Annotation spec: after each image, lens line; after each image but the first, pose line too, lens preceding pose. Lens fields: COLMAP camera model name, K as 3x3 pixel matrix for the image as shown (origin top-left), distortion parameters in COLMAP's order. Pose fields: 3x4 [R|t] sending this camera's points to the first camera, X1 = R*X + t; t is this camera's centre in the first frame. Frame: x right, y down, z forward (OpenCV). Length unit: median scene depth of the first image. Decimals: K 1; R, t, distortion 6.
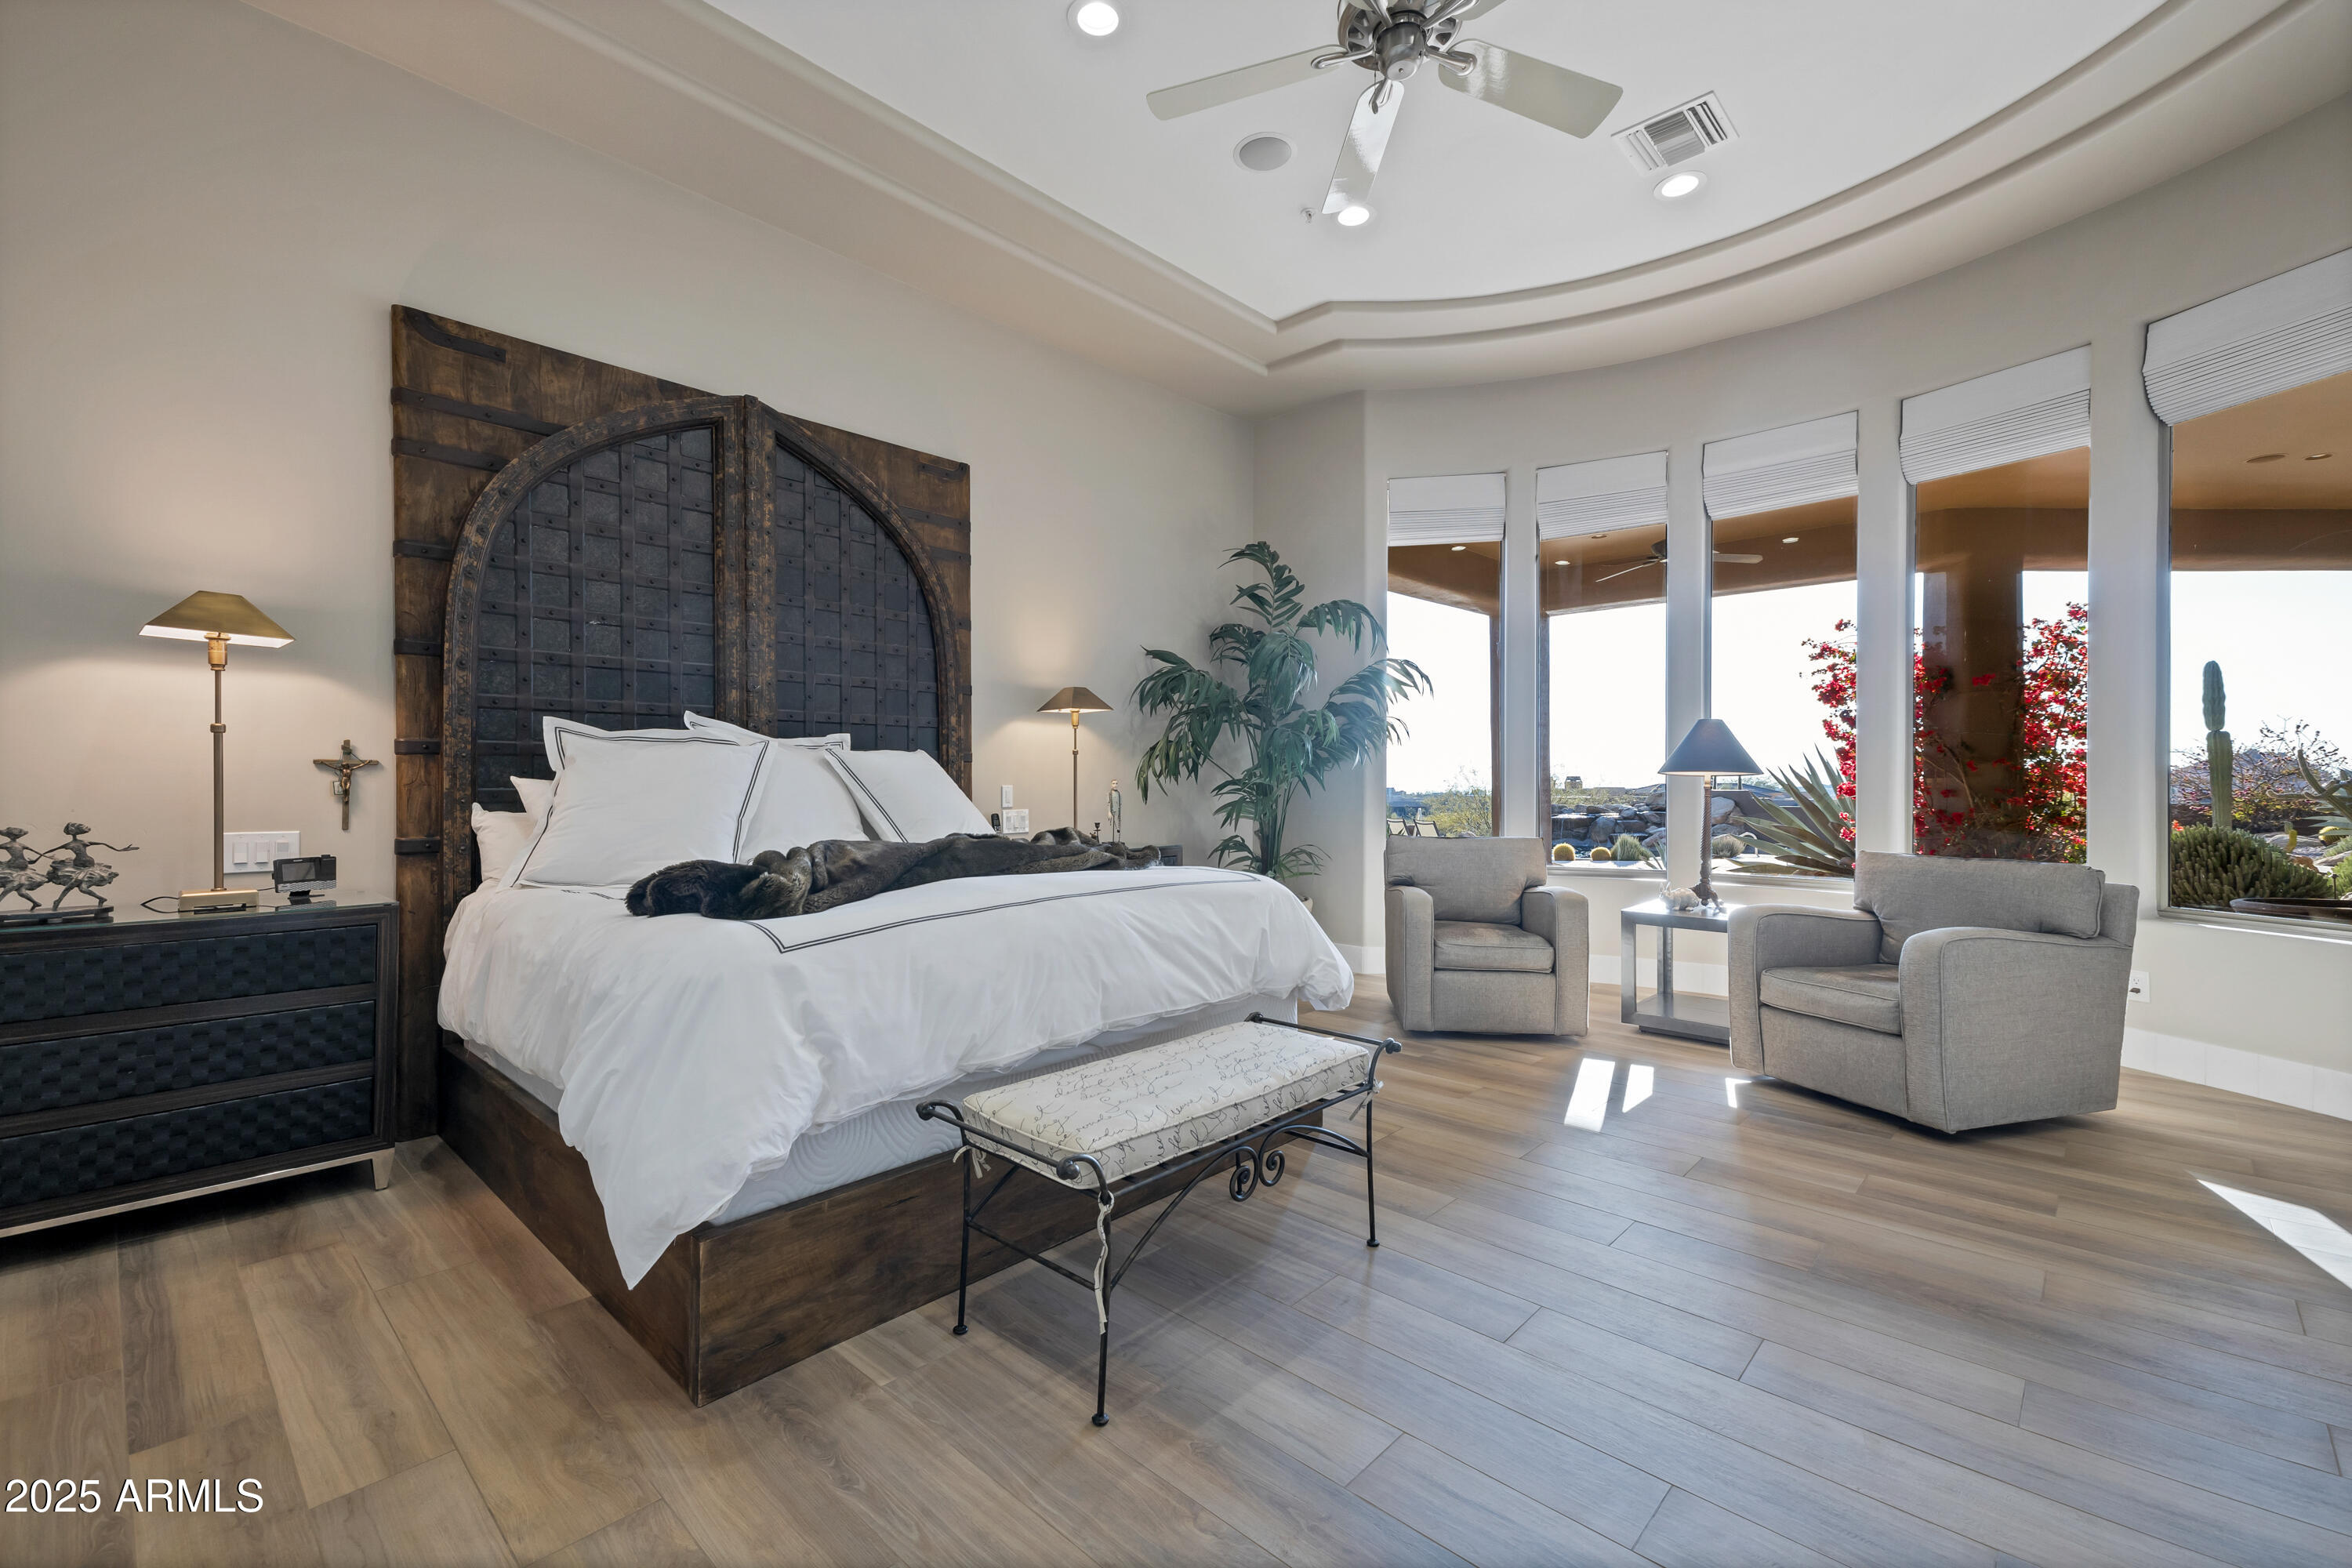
lens RADIAL K [[995.6, 0, 1176.0], [0, 995.6, 784.0], [0, 0, 1]] dist [0.021321, -0.000001]
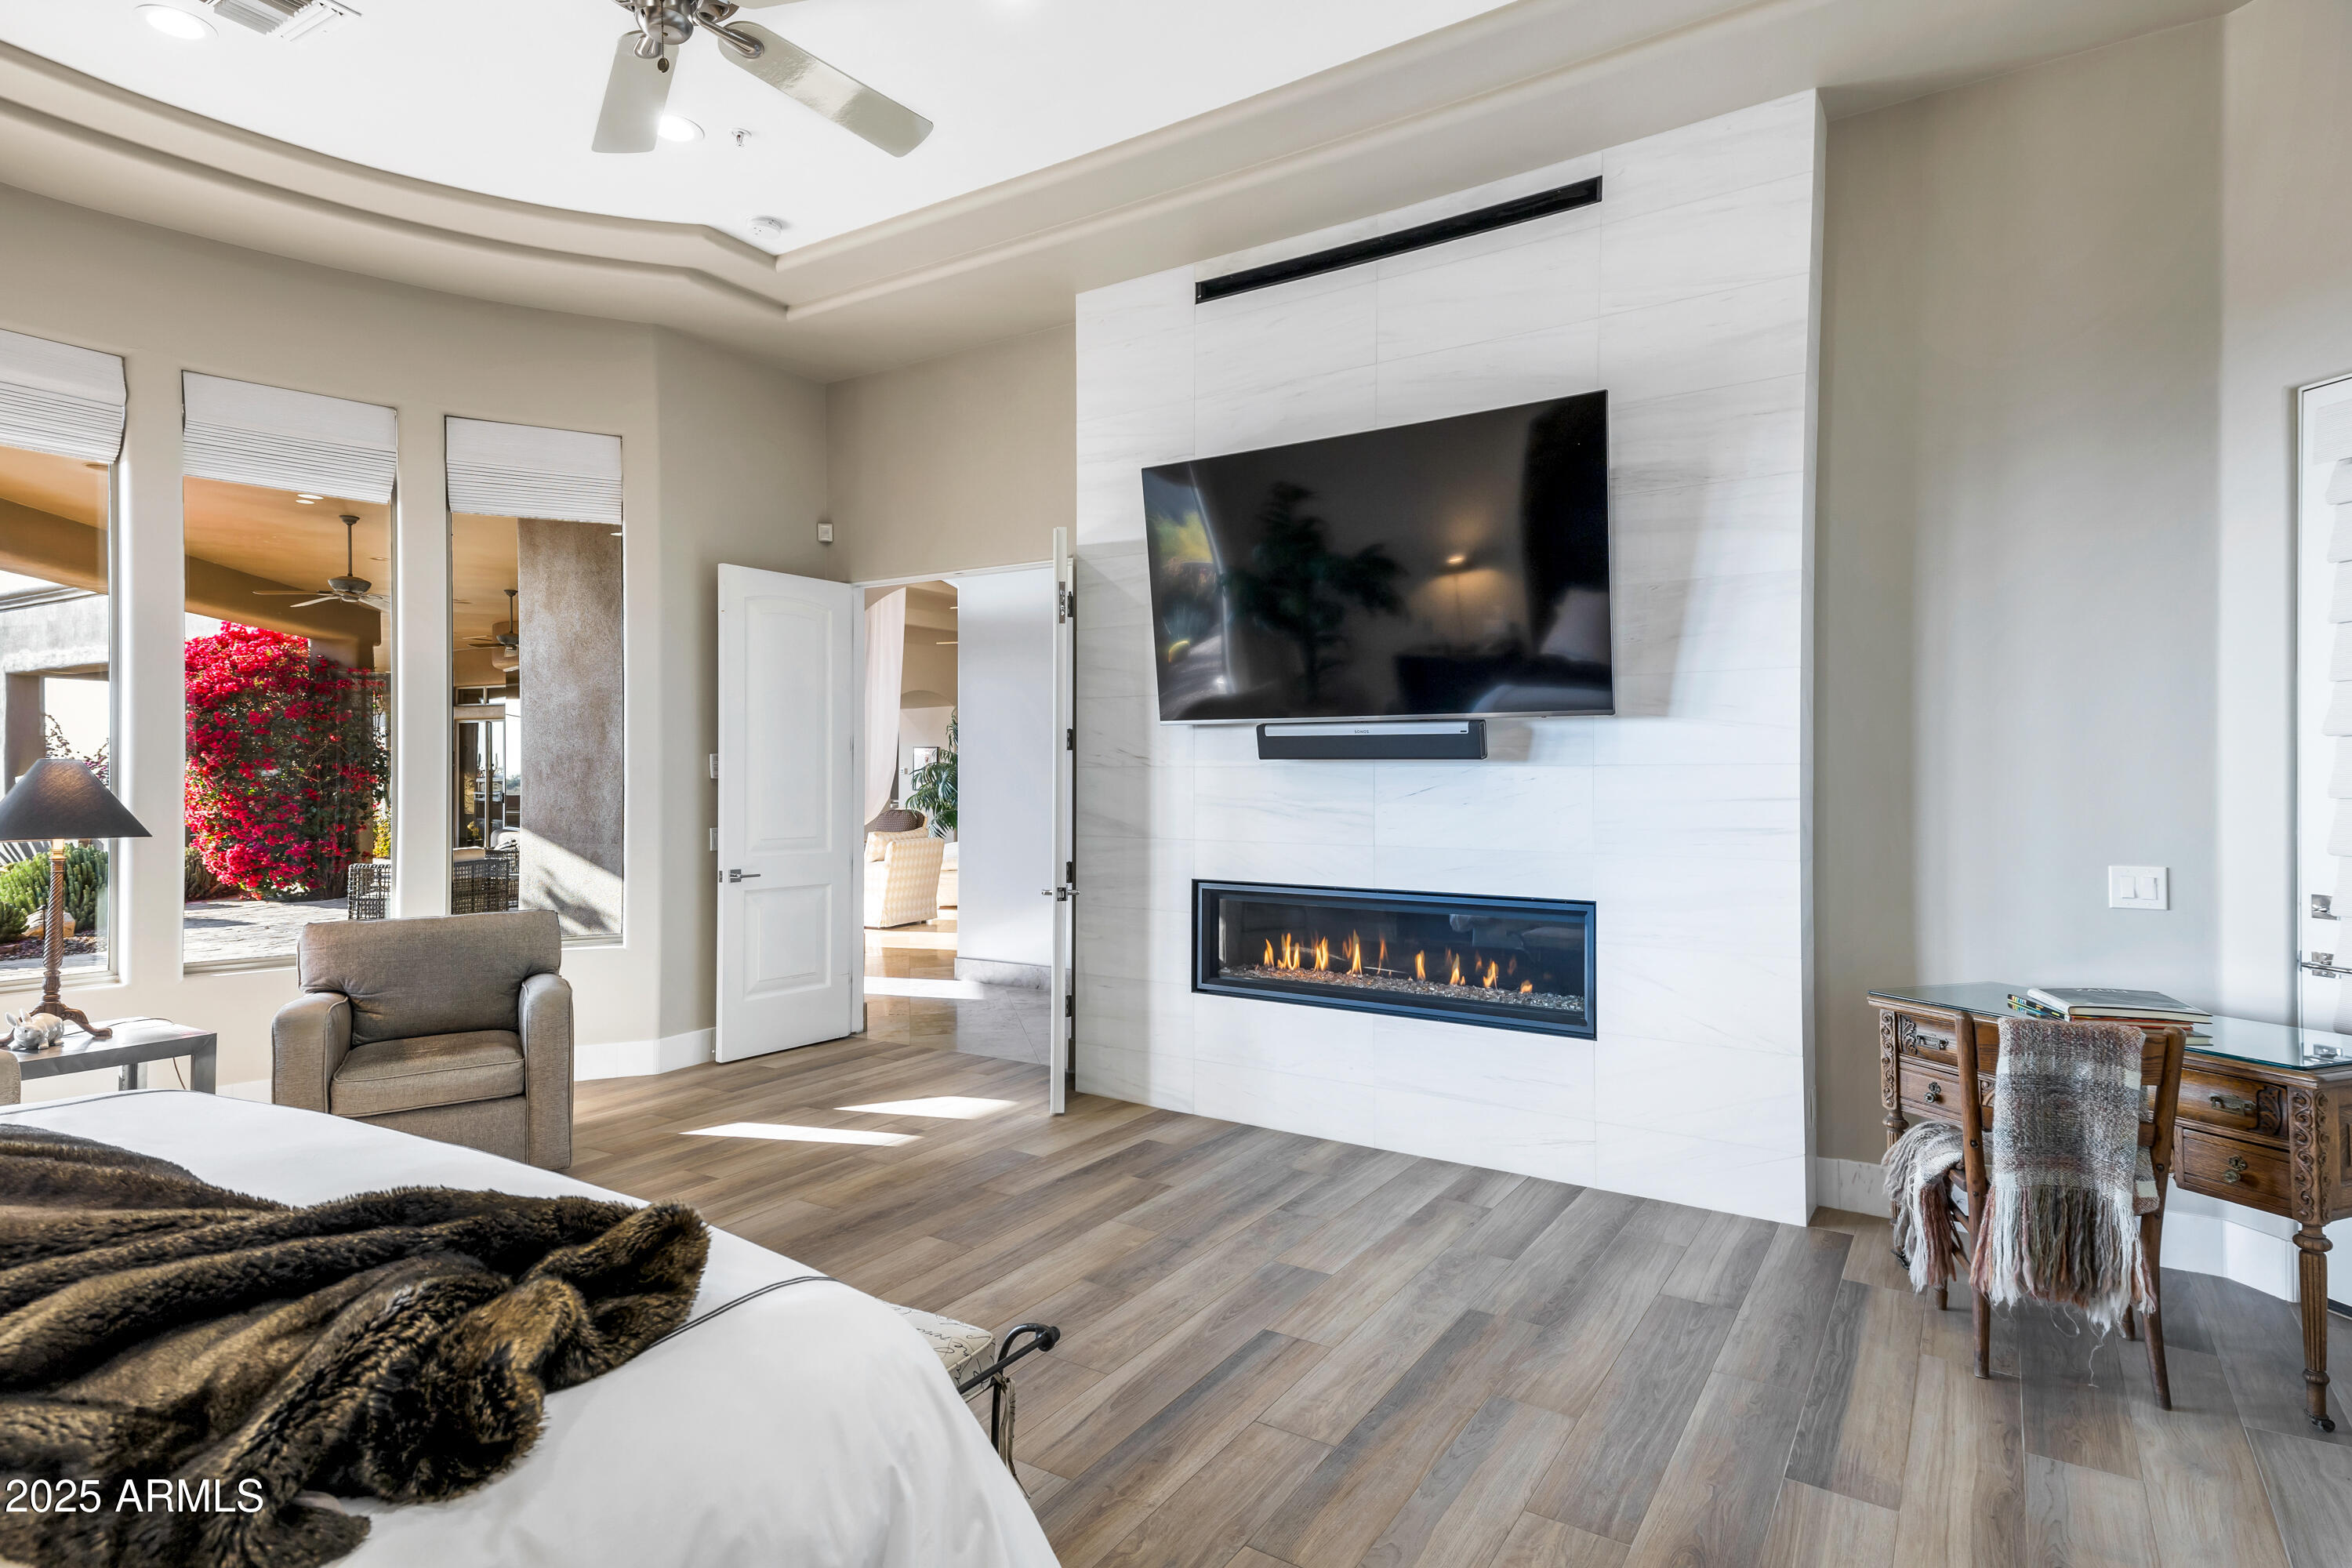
lens RADIAL K [[1261.0, 0, 1176.0], [0, 1261.0, 784.0], [0, 0, 1]] dist [0.096211, 0.000001]
pose [[-0.181538, -0.005629, 0.983368, -0.648426], [0.005078, 0.999965, 0.006661, -0.066479], [-0.983371, 0.006203, -0.181503, 0.541073]]
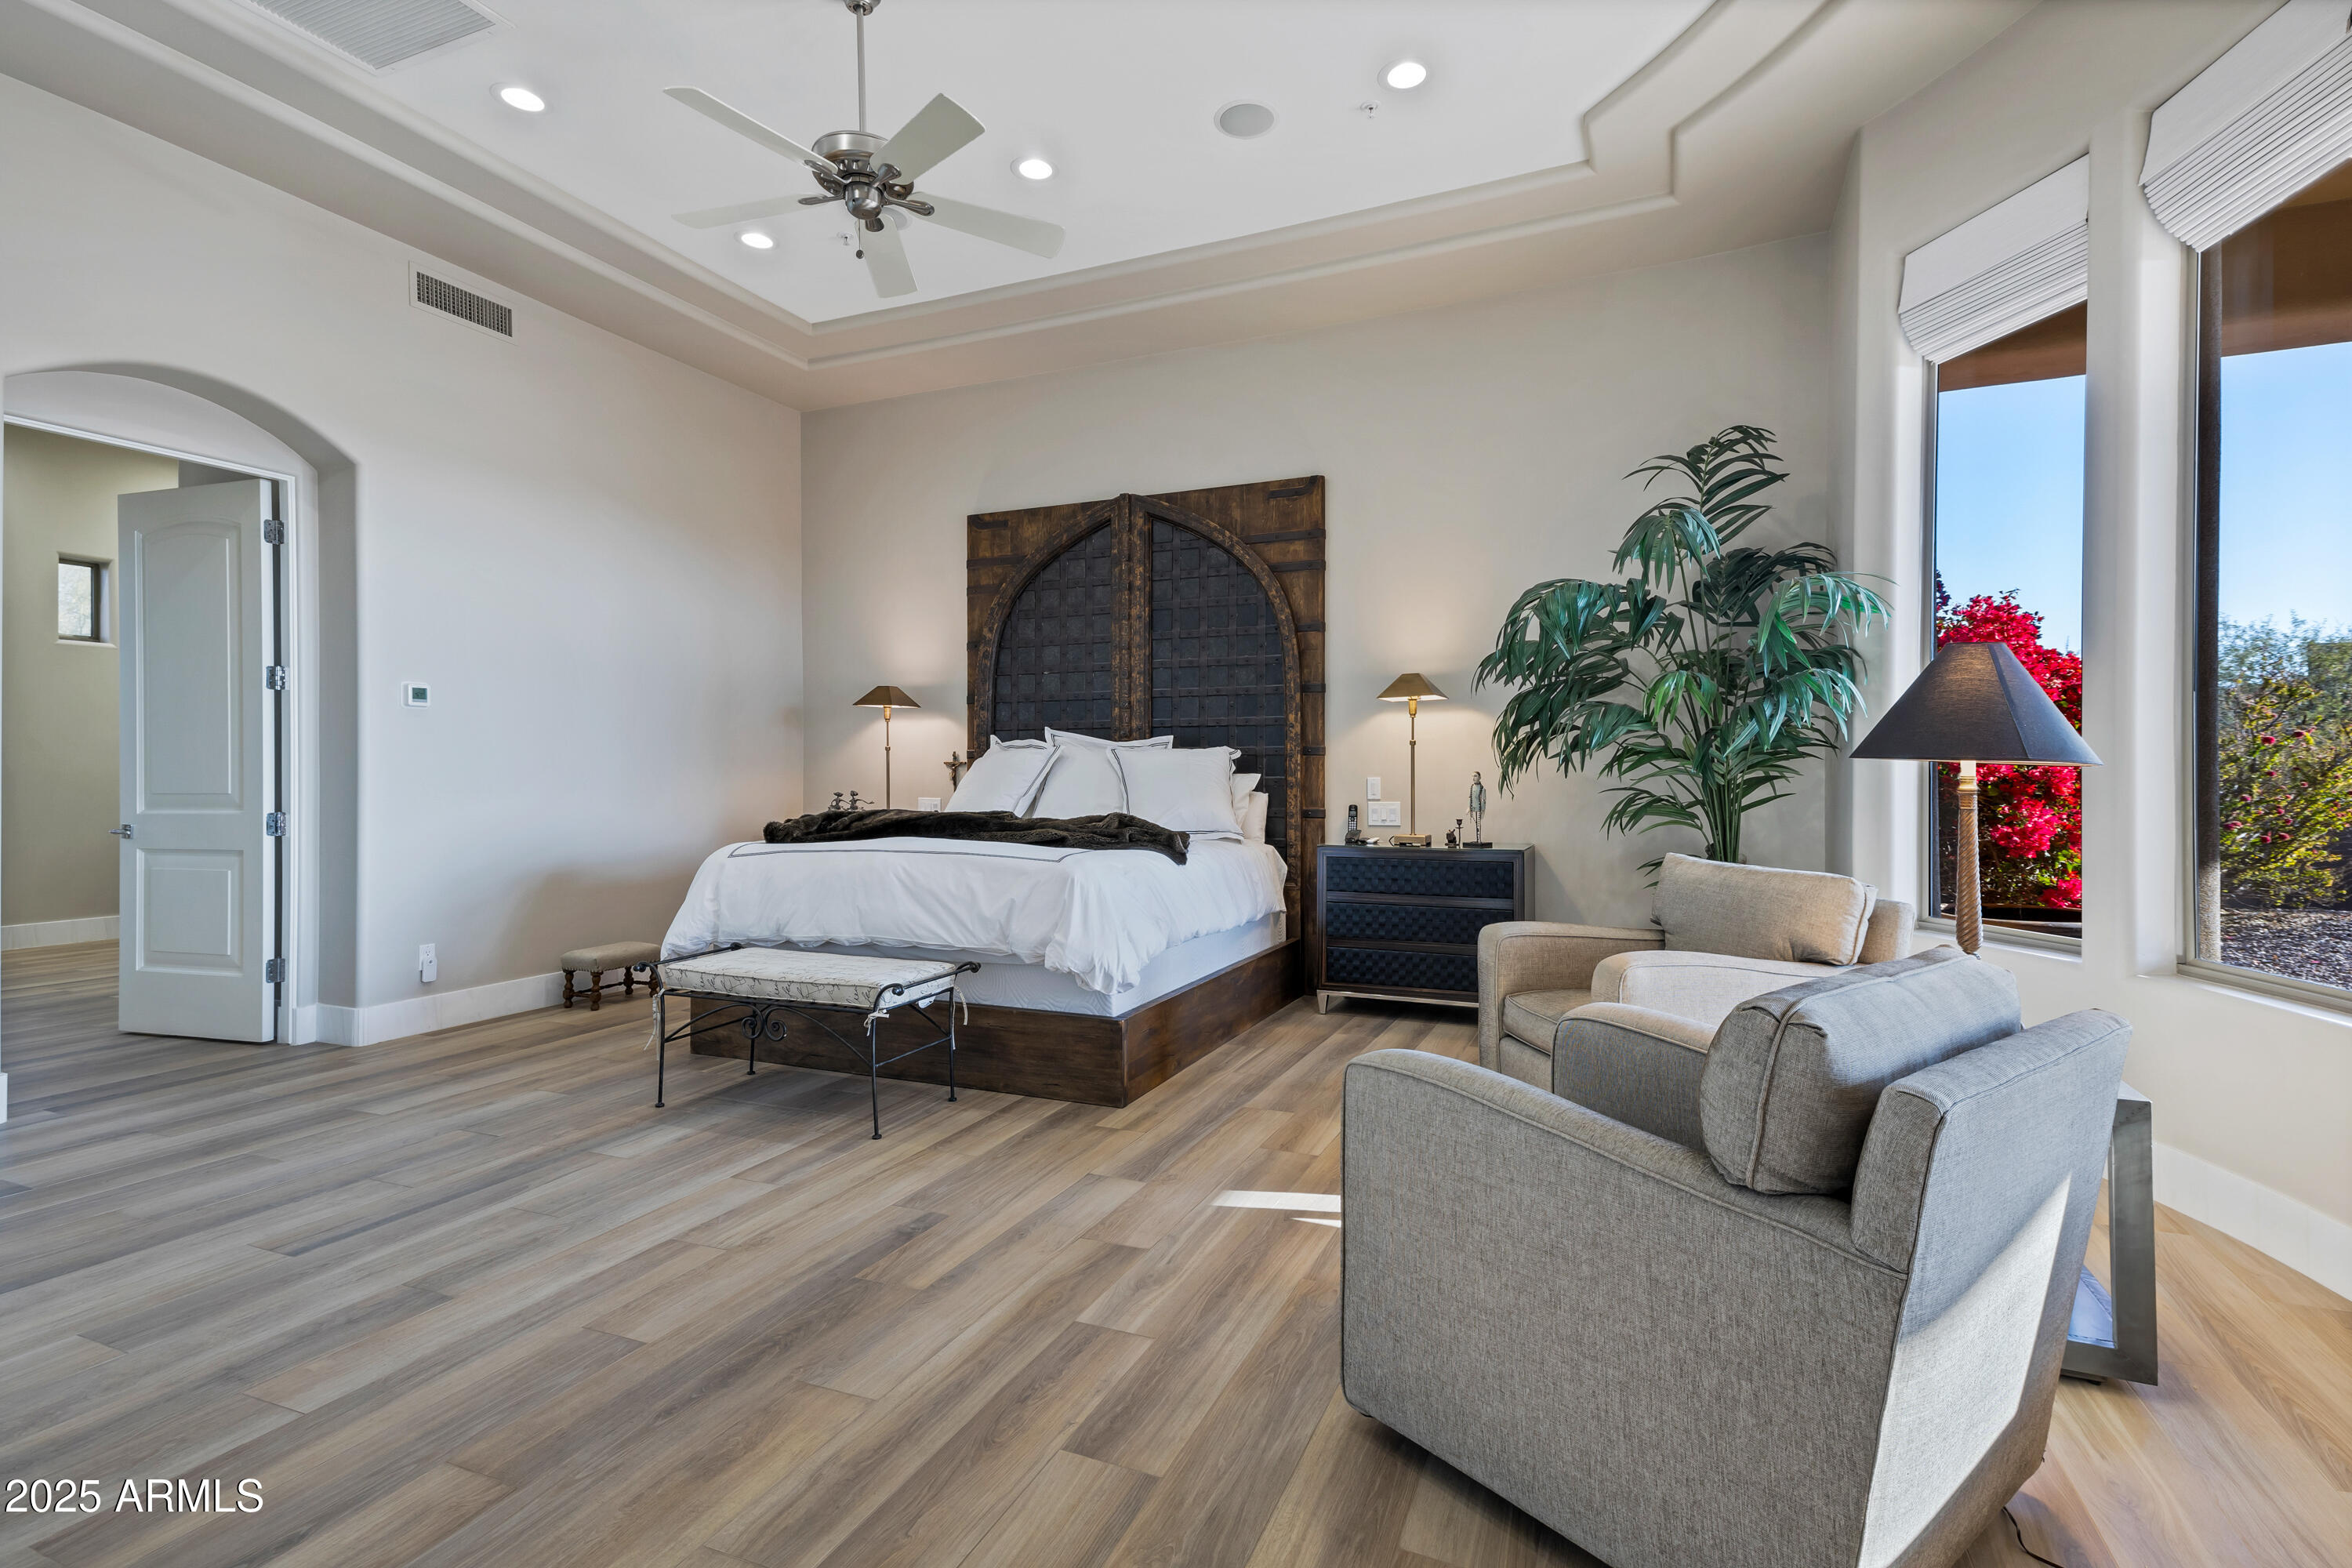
lens RADIAL K [[1102.8, 0, 1176.0], [0, 1102.8, 784.0], [0, 0, 1]] dist [0.031518, -0.000494]
pose [[0.340806, 0.010669, -0.940073, 1.167301], [-0.001455, 0.999940, 0.010821, -0.004899], [0.940133, -0.002320, 0.340801, 0.620418]]
